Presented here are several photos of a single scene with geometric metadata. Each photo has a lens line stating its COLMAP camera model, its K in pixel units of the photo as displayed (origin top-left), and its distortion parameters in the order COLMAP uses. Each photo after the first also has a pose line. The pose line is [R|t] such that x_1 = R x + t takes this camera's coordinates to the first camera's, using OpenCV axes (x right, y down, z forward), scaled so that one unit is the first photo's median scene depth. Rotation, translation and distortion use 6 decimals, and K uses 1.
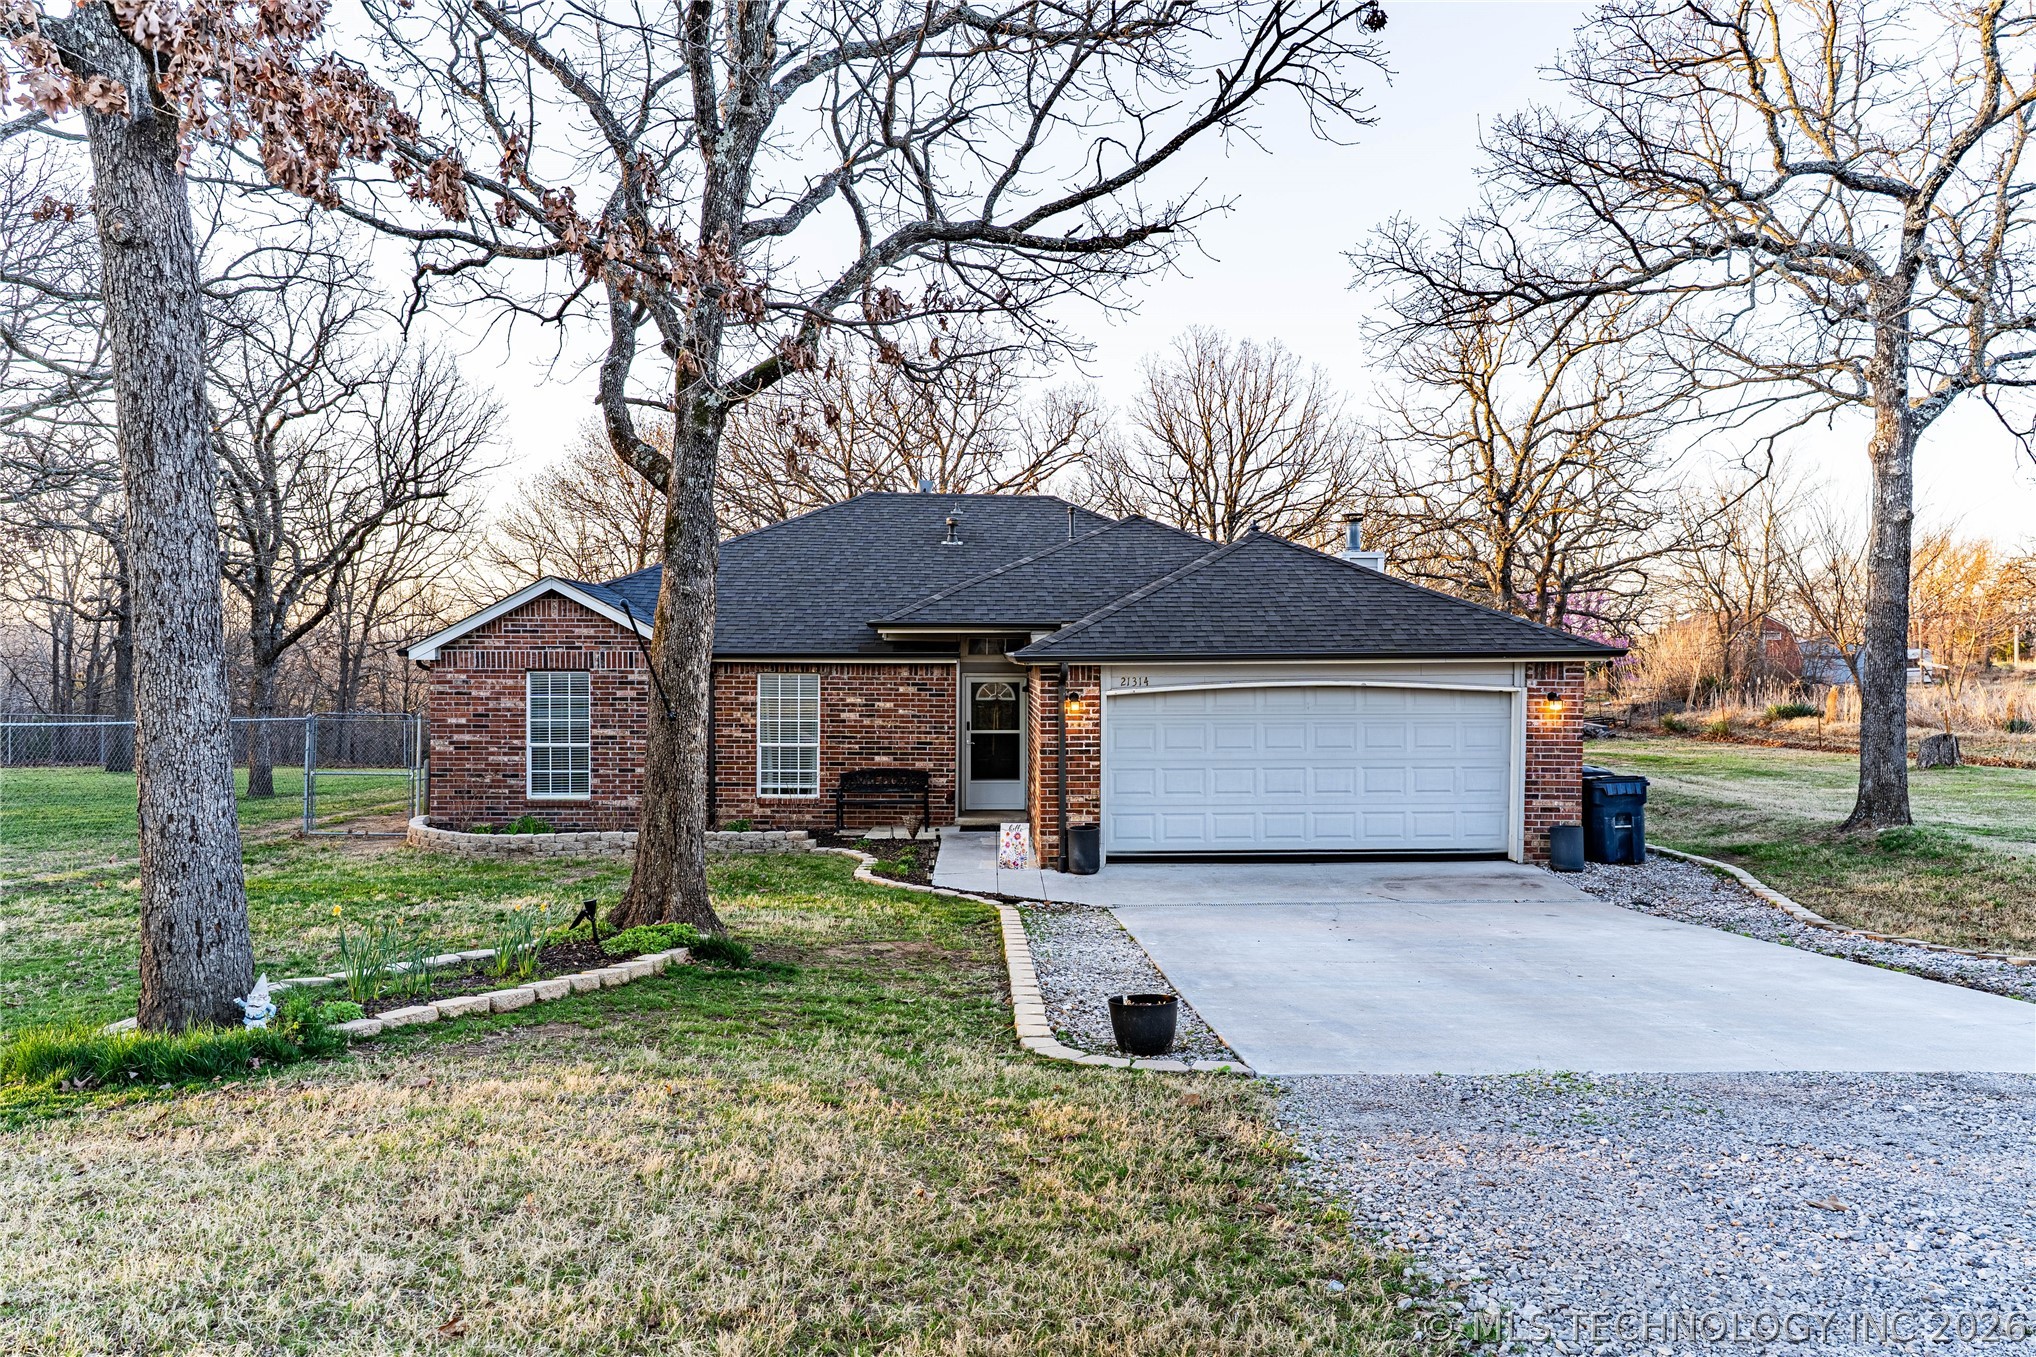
lens RADIAL K [[1300.4, 0, 1018.0], [0, 1300.4, 678.5], [0, 0, 1]] dist [0.001723, -0.000075]
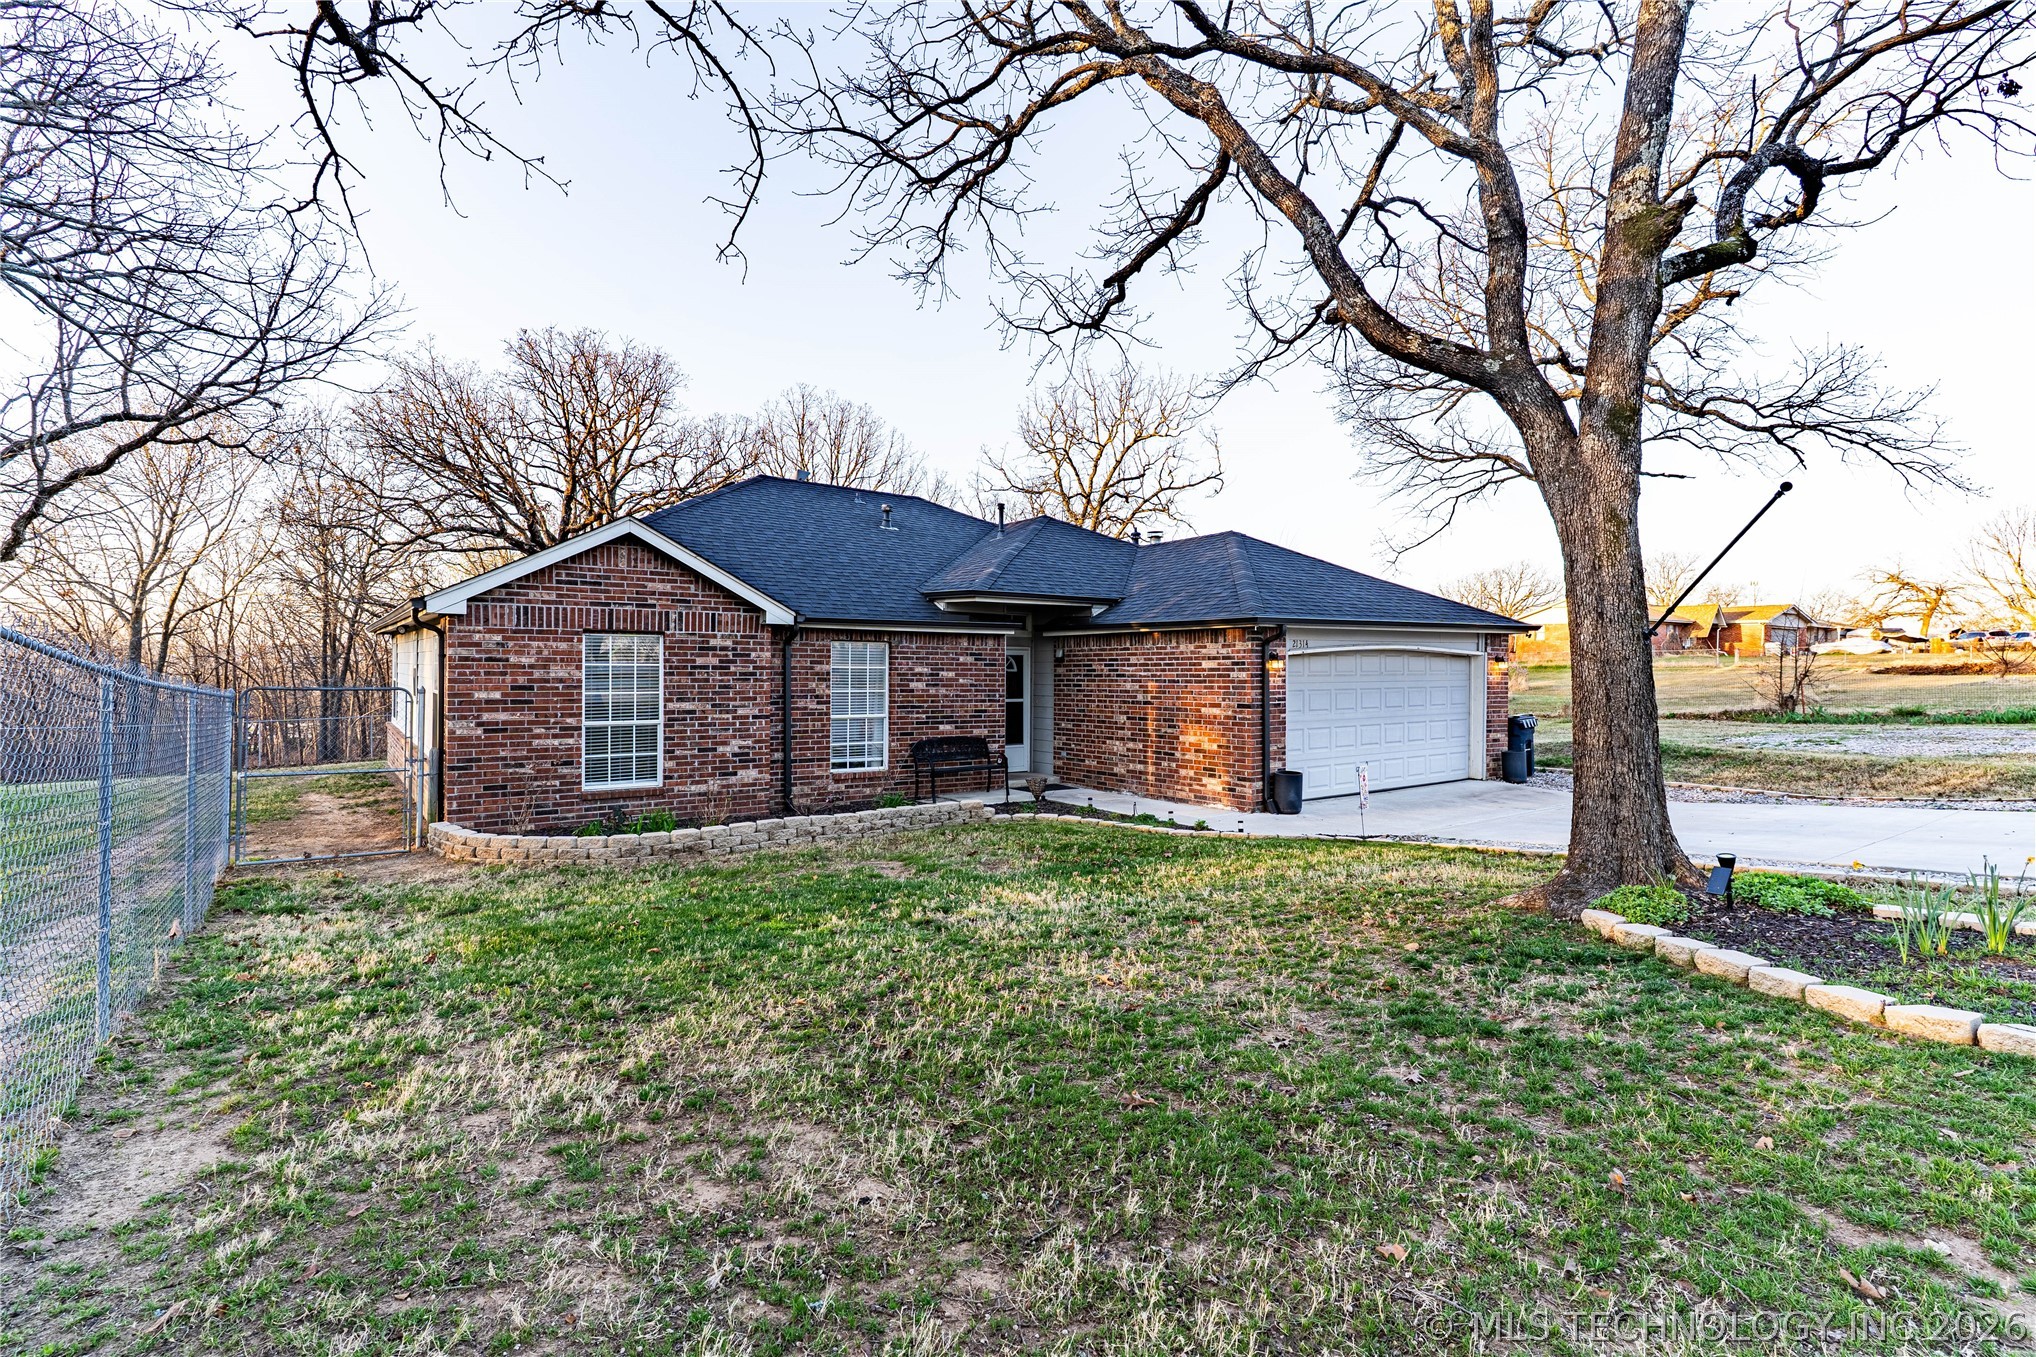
lens RADIAL K [[960.0, 0, 1015.1], [0, 960.0, 666.4], [0, 0, 1]] dist [0.000100, -0.000370]
pose [[0.835374, 0.000610, 0.549682, -0.480365], [0.011016, 0.999780, -0.017852, 0.028900], [-0.549572, 0.020968, 0.835183, 0.353668]]
